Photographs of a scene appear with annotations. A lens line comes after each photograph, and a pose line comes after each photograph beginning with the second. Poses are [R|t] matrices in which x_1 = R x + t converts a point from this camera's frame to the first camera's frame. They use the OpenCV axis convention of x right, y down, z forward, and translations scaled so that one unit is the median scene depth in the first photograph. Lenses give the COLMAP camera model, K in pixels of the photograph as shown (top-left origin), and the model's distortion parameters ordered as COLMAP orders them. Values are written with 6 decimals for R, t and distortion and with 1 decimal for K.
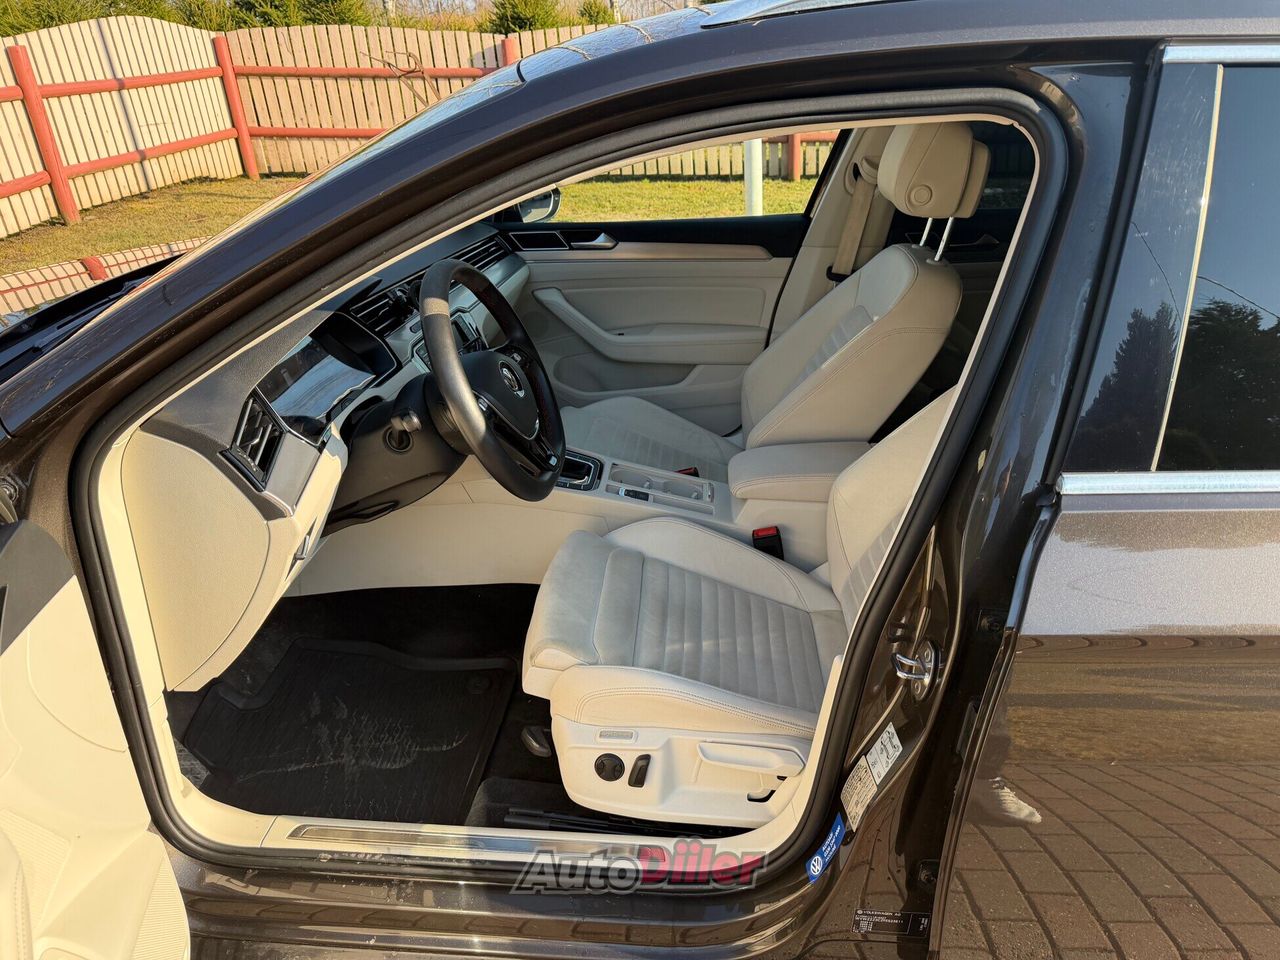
lens RADIAL K [[880.0, 0, 644.6], [0, 880.0, 508.9], [0, 0, 1]] dist [0.005416, 0.002080]
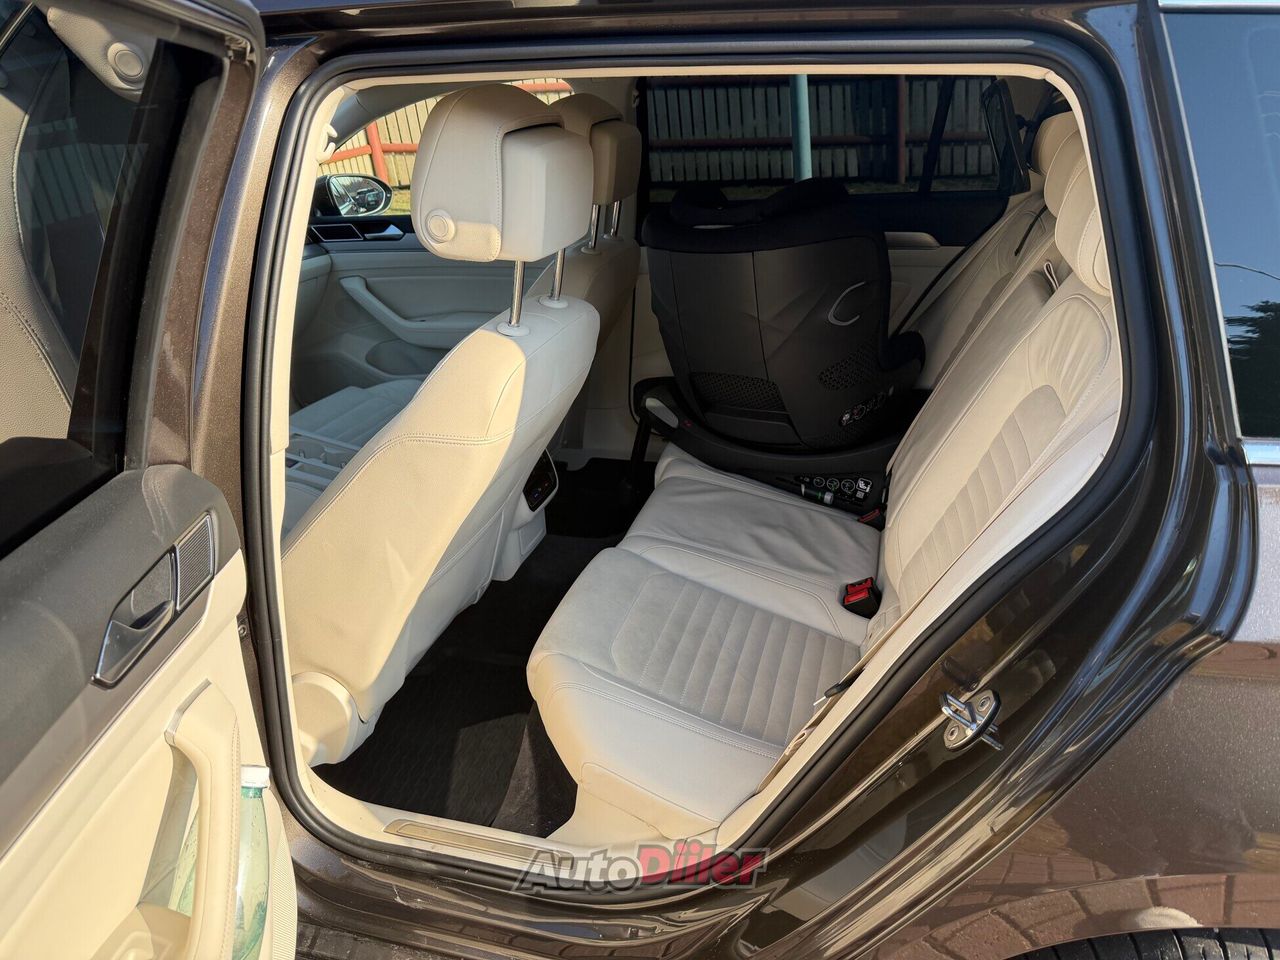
lens RADIAL K [[928.0, 0, 640.0], [0, 928.0, 480.0], [0, 0, 1]] dist [0.008698, -0.005767]
pose [[0.974364, 0.049945, -0.219365, 0.135433], [-0.062063, 0.996883, -0.048698, 0.007867], [0.216249, 0.061064, 0.974427, -0.002392]]
